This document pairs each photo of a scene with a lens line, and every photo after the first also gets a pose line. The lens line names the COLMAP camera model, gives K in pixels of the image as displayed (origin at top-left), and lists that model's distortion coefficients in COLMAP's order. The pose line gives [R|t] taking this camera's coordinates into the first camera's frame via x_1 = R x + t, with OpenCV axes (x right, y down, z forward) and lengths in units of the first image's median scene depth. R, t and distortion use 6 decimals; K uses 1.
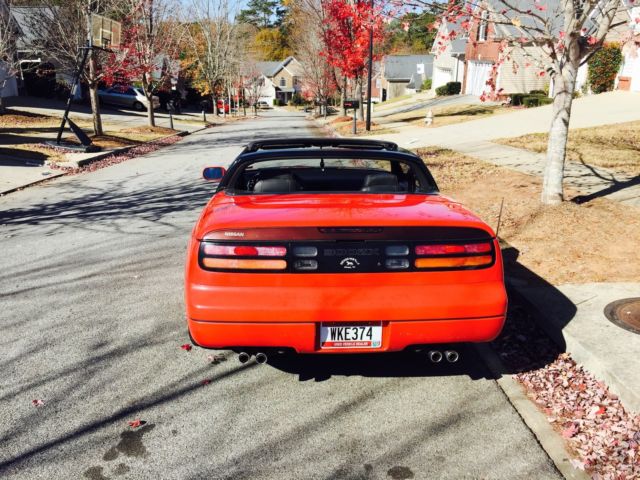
lens RADIAL K [[532.6, 0, 316.3], [0, 532.6, 243.1], [0, 0, 1]] dist [0.071348, -0.096917]
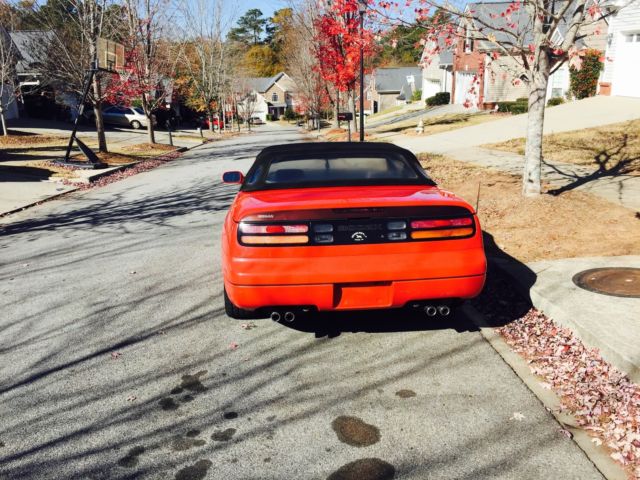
lens RADIAL K [[532.6, 0, 319.7], [0, 532.6, 236.4], [0, 0, 1]] dist [0.071348, -0.096917]
pose [[0.999376, -0.032653, 0.013445, -0.019031], [0.033115, 0.998815, -0.035660, 0.032513], [-0.012265, 0.036083, 0.999274, -0.100377]]
